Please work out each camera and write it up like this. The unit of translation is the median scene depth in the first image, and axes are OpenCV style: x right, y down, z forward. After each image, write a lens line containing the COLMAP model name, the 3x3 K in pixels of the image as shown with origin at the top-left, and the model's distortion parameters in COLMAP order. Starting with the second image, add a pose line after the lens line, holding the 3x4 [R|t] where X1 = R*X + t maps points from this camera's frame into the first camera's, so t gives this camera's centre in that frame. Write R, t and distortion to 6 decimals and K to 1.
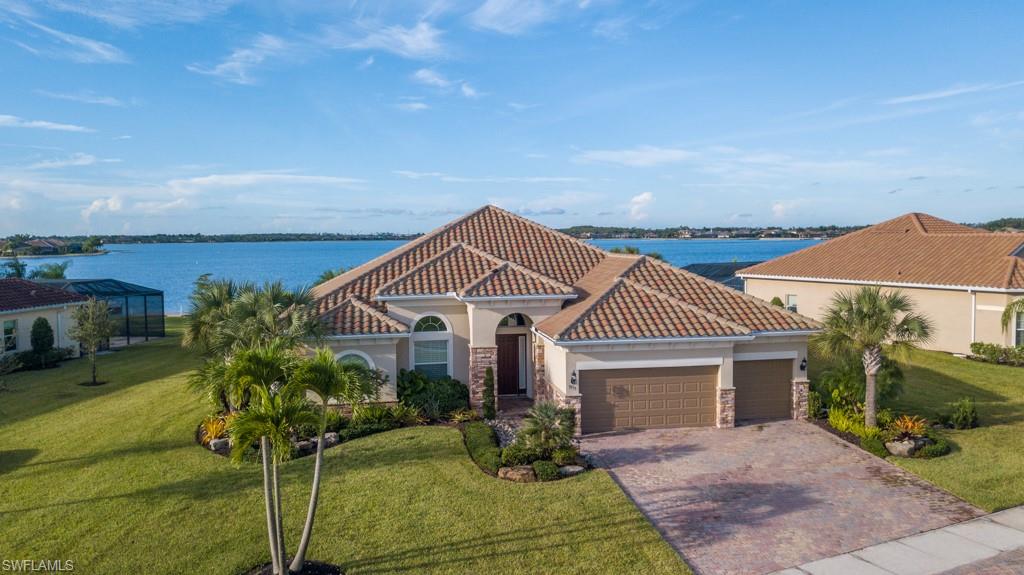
lens RADIAL K [[775.4, 0, 511.0], [0, 775.4, 270.6], [0, 0, 1]] dist [0.006181, 0.000864]
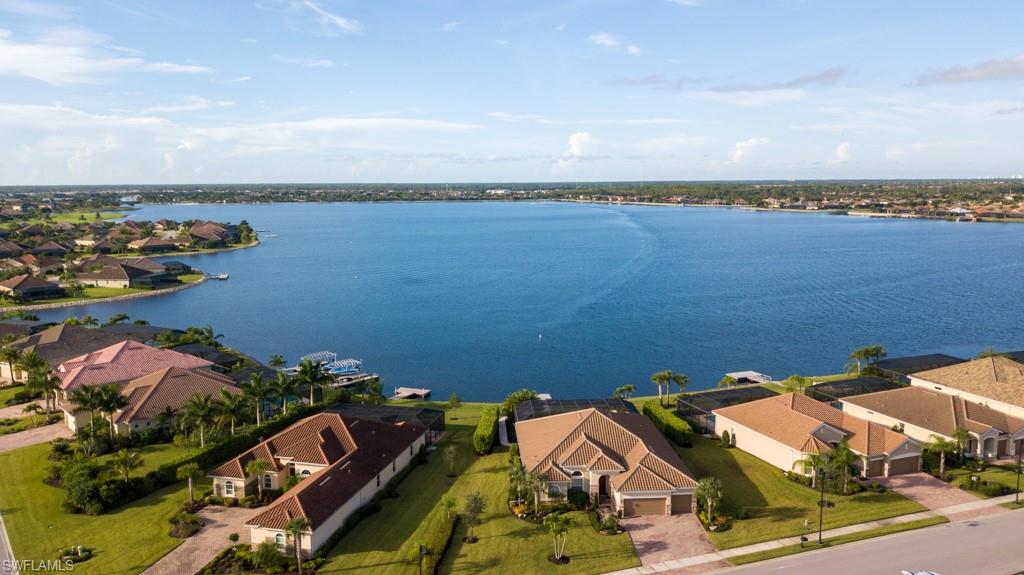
lens RADIAL K [[776.9, 0, 512.0], [0, 776.9, 287.5], [0, 0, 1]] dist [0.000087, 0.004008]
pose [[0.993366, 0.018898, -0.113431, -0.028186], [-0.008369, 0.995669, 0.092588, -1.085681], [0.114690, -0.091025, 0.989222, -2.302643]]
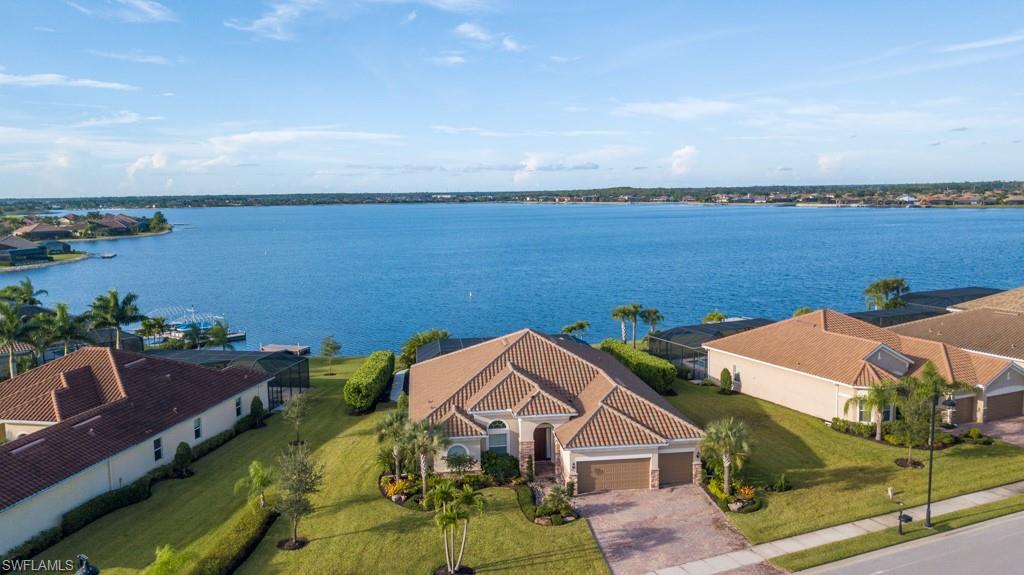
lens RADIAL K [[775.4, 0, 511.0], [0, 775.4, 270.6], [0, 0, 1]] dist [0.006181, 0.000864]
pose [[0.998741, -0.001209, -0.050146, 0.021746], [0.004068, 0.998369, 0.056947, -0.452679], [0.049995, -0.057079, 0.997117, -0.905762]]
